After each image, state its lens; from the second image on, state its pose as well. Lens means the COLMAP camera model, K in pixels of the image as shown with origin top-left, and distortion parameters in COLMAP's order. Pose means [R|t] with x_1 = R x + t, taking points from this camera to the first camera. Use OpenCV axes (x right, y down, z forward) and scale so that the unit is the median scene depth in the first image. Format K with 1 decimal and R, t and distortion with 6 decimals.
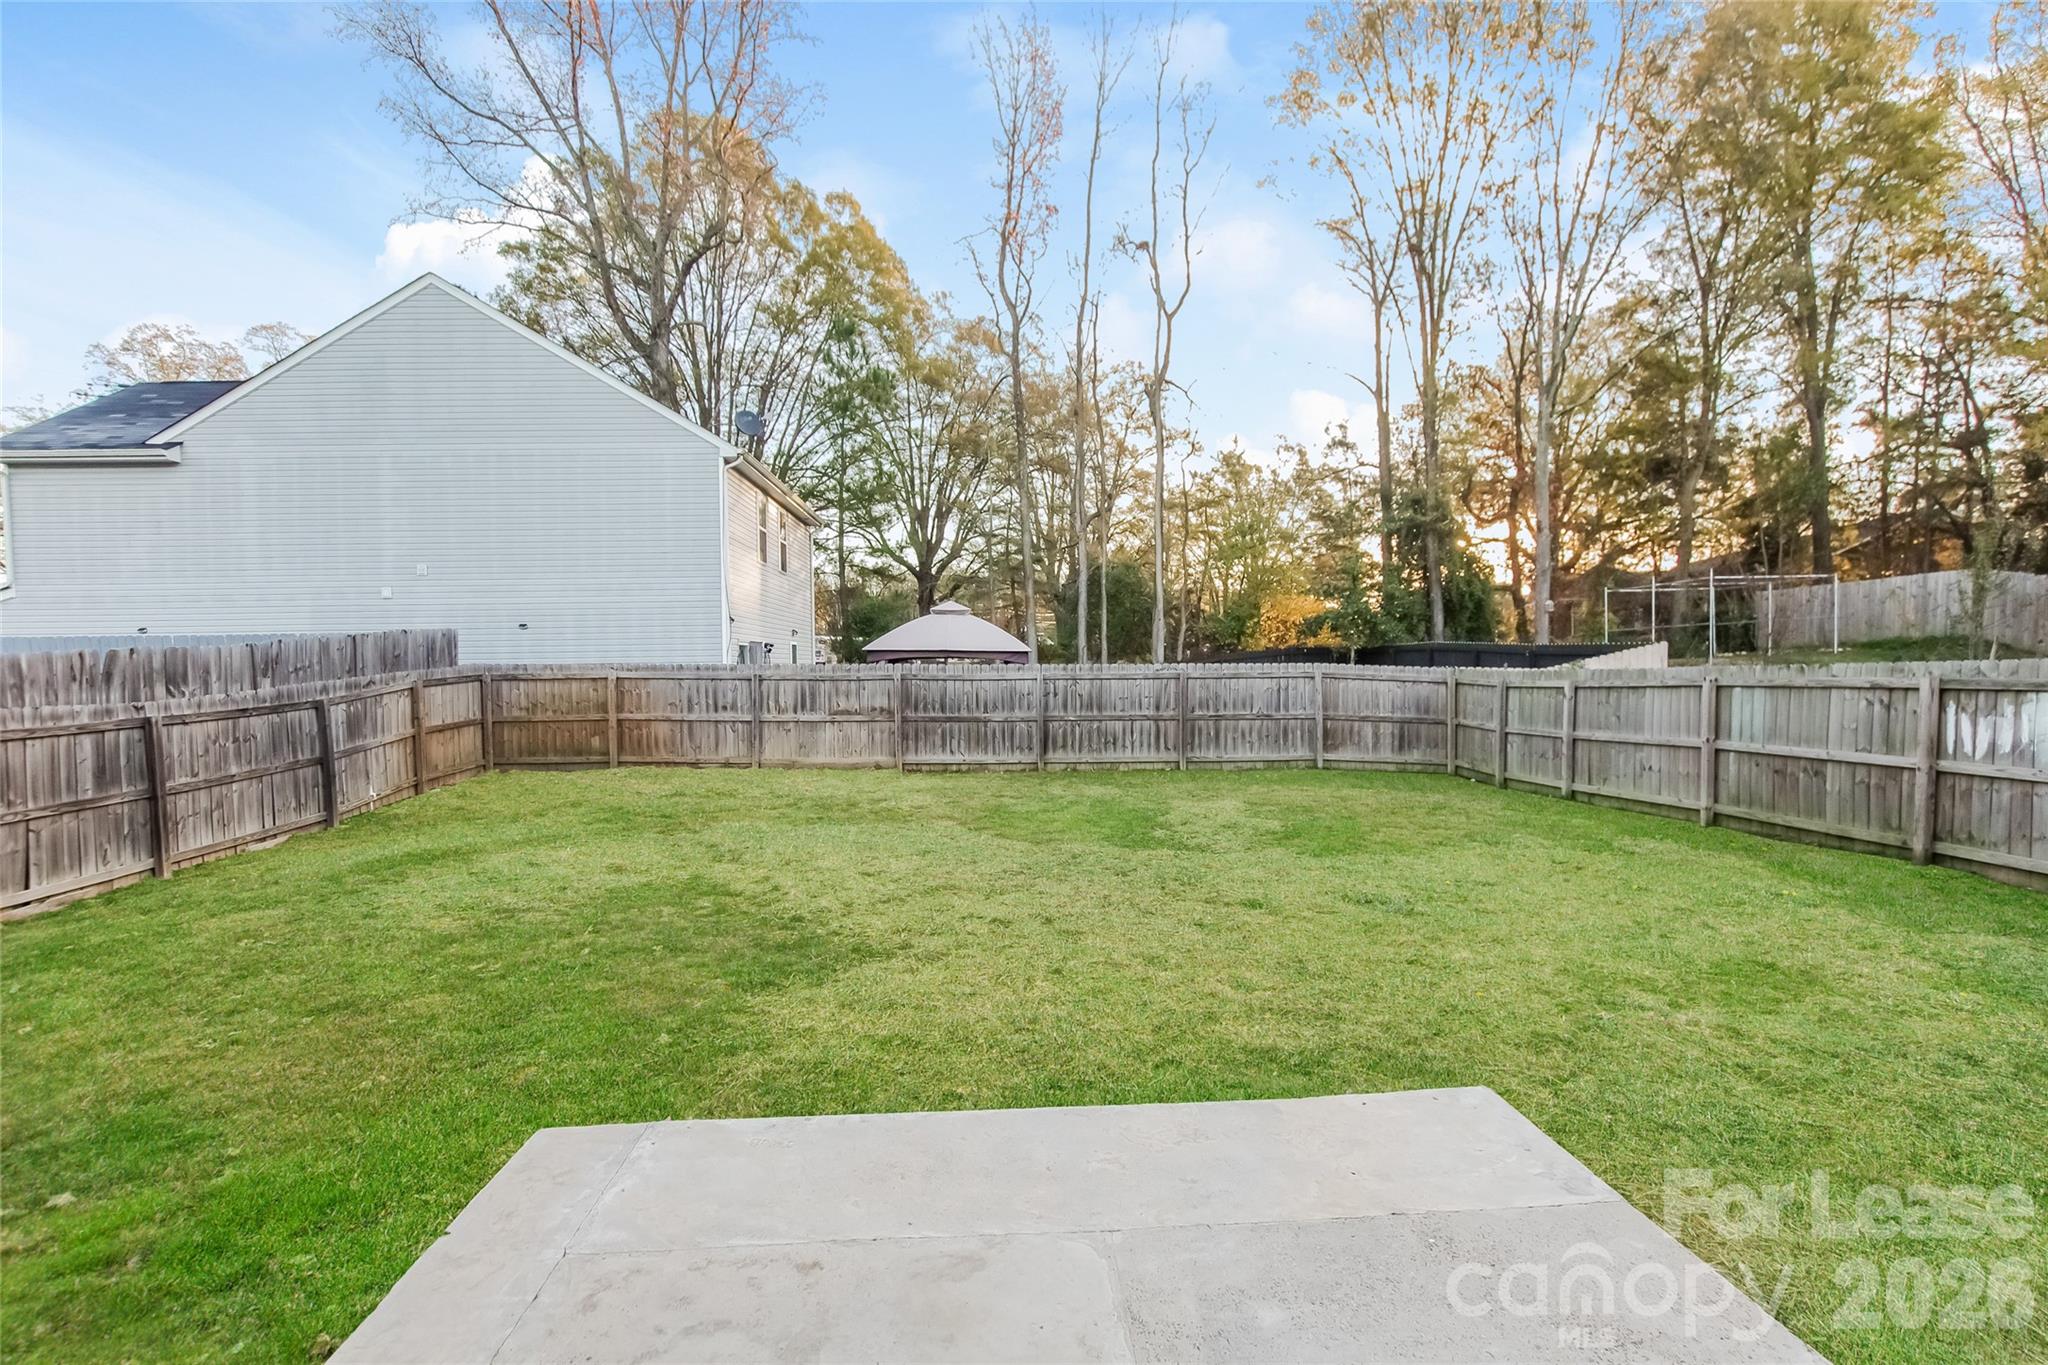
lens RADIAL K [[898.6, 0, 1018.6], [0, 898.6, 694.6], [0, 0, 1]] dist [-0.000042, 0.000017]
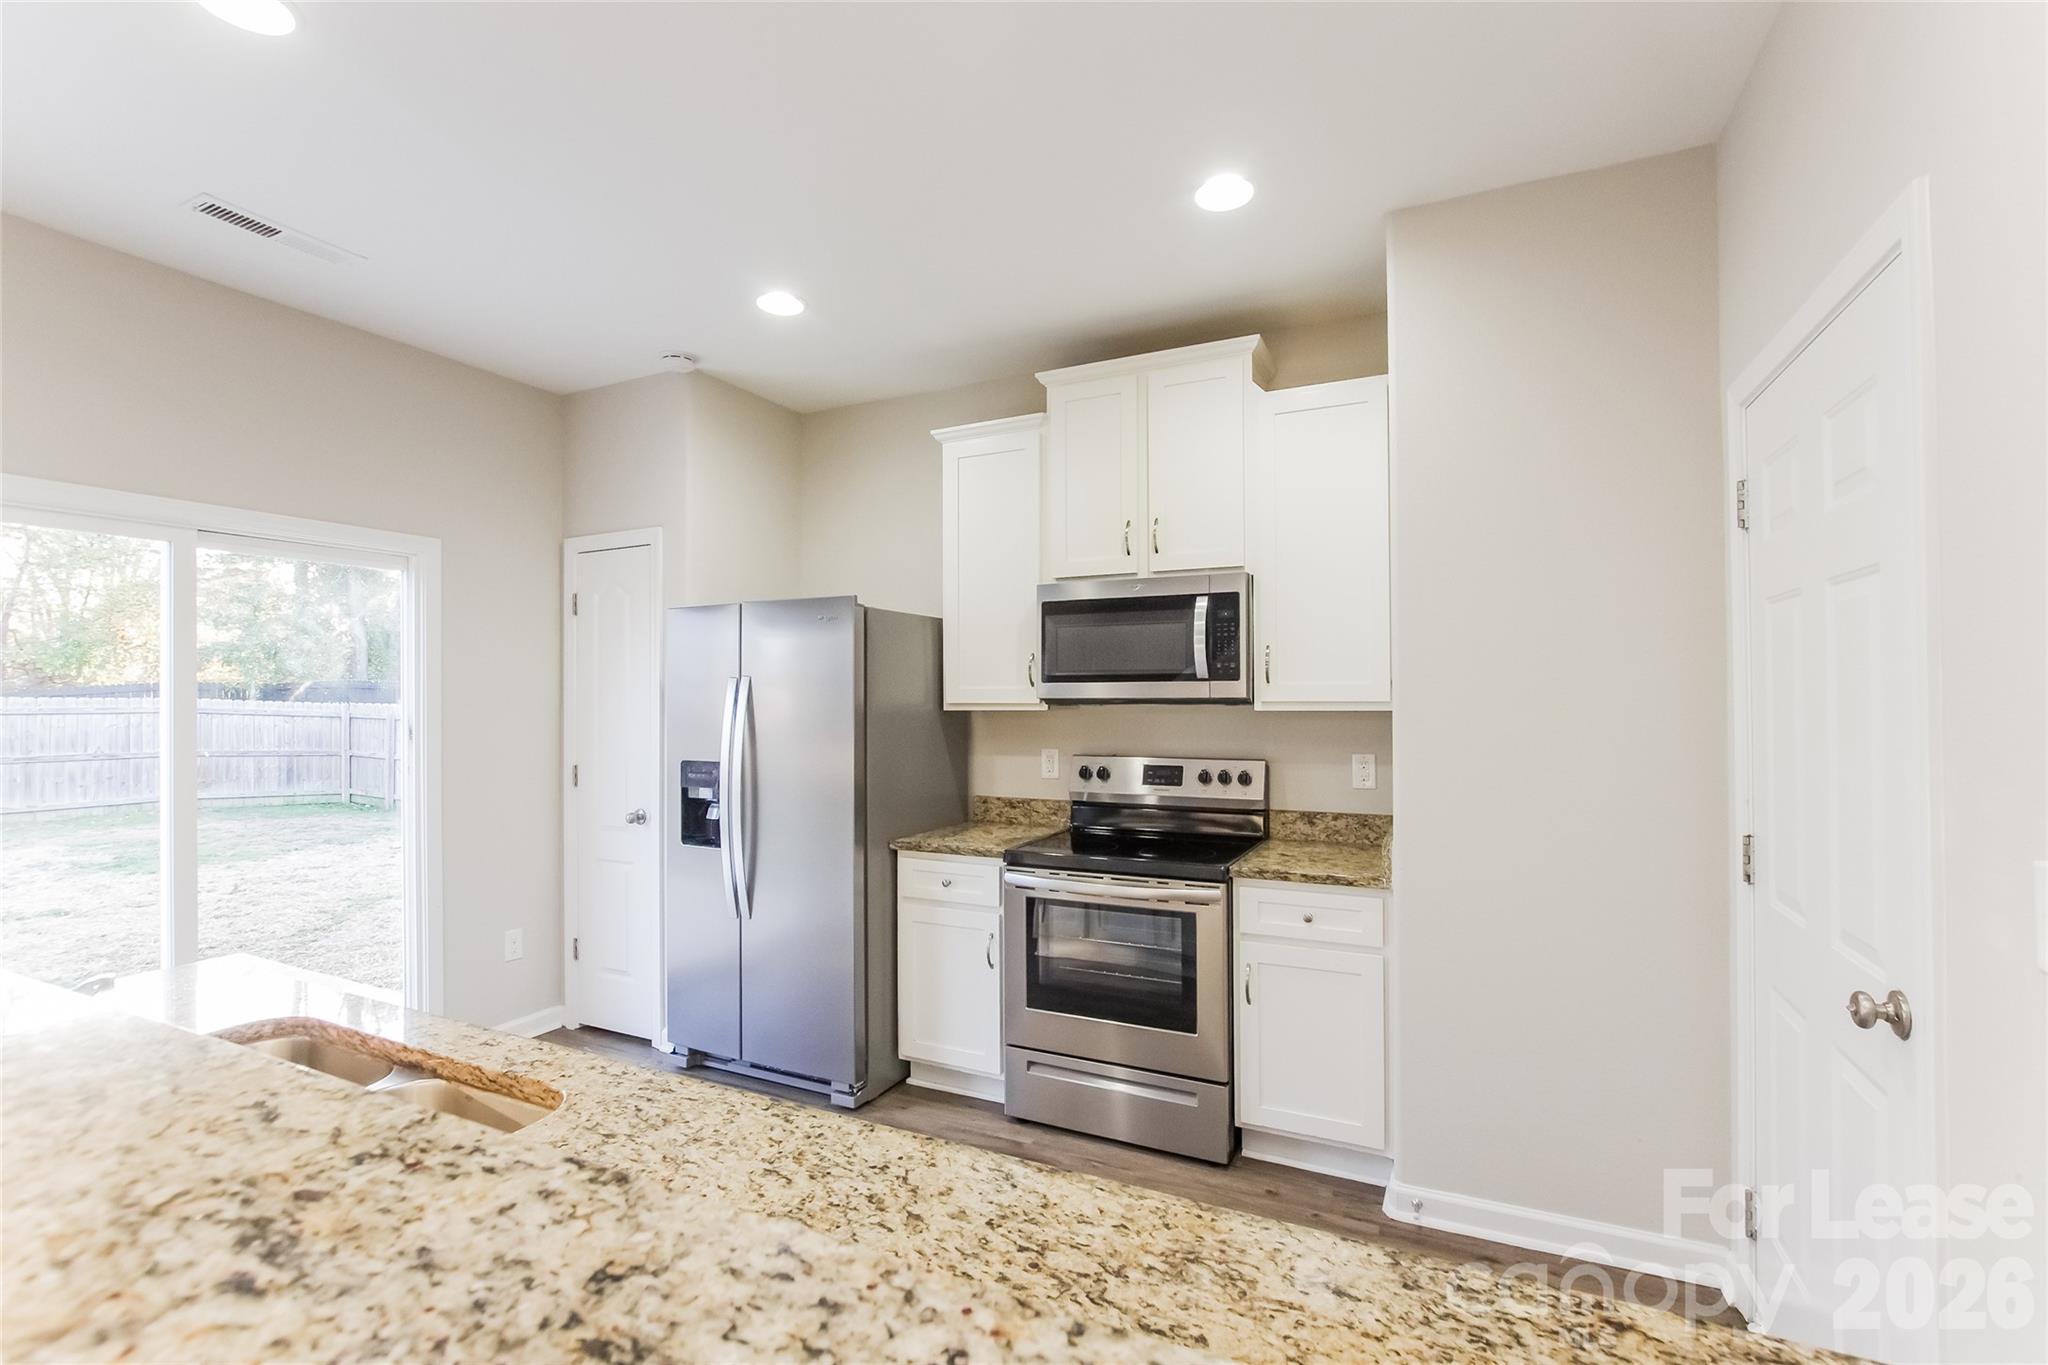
lens RADIAL K [[898.6, 0, 1018.6], [0, 898.6, 694.6], [0, 0, 1]] dist [-0.000042, 0.000017]
pose [[0.505845, 0.014166, 0.862508, -0.038698], [0.026781, 0.999125, -0.032116, 0.015761], [-0.862209, 0.039345, 0.505023, -0.237020]]
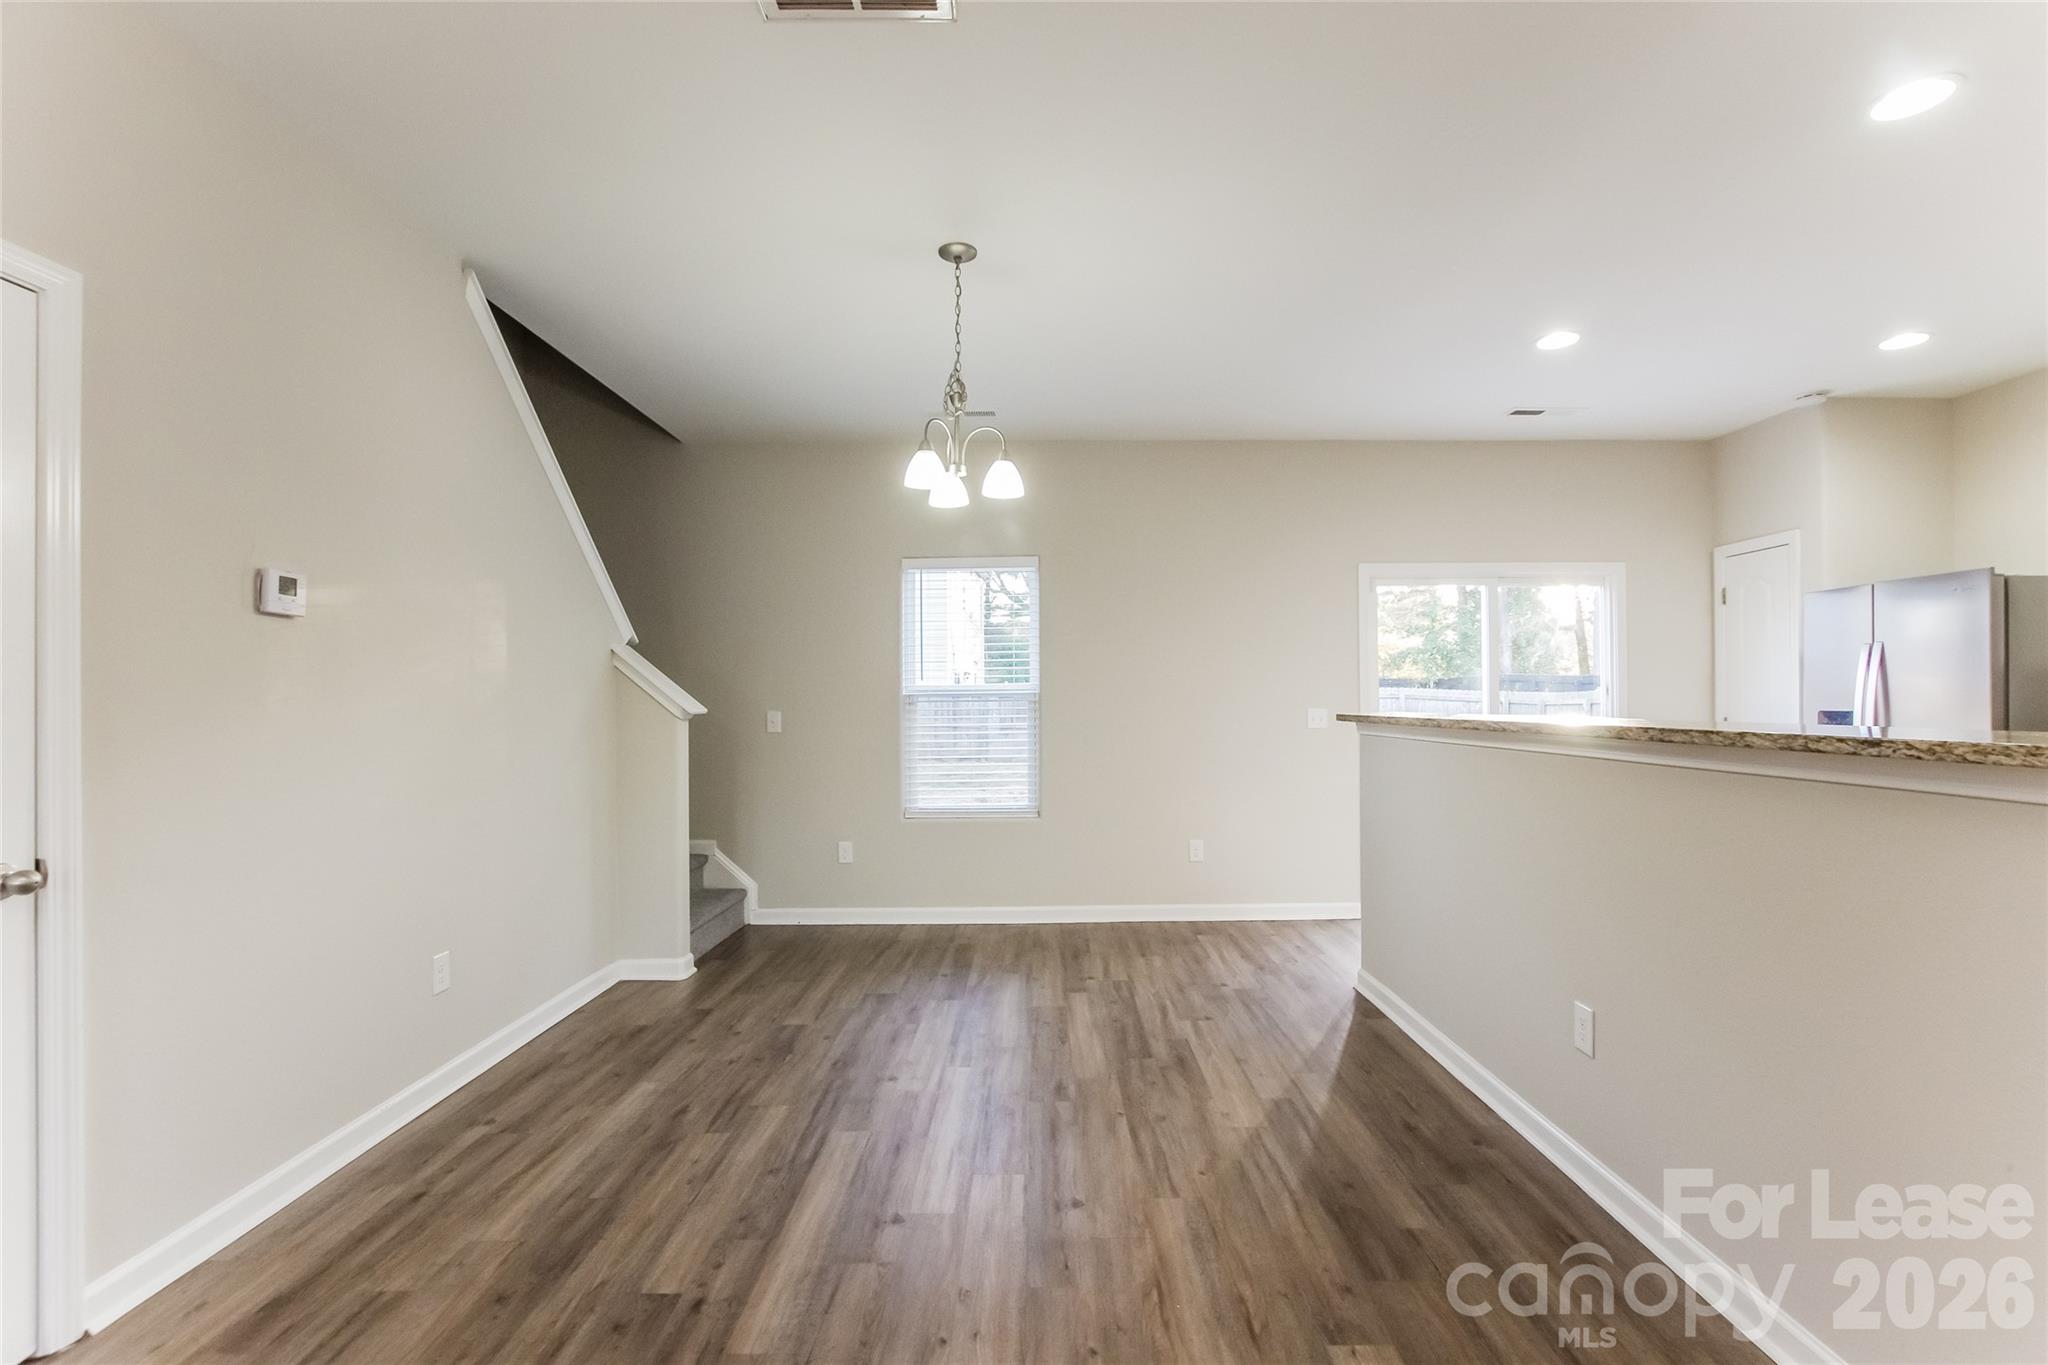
lens RADIAL K [[878.8, 0, 1064.2], [0, 878.8, 699.9], [0, 0, 1]] dist [-0.030179, -0.000180]
pose [[0.998900, 0.004476, -0.046679, -0.110159], [-0.005888, 0.999528, -0.030161, 0.028016], [0.046522, 0.030403, 0.998454, -0.328829]]
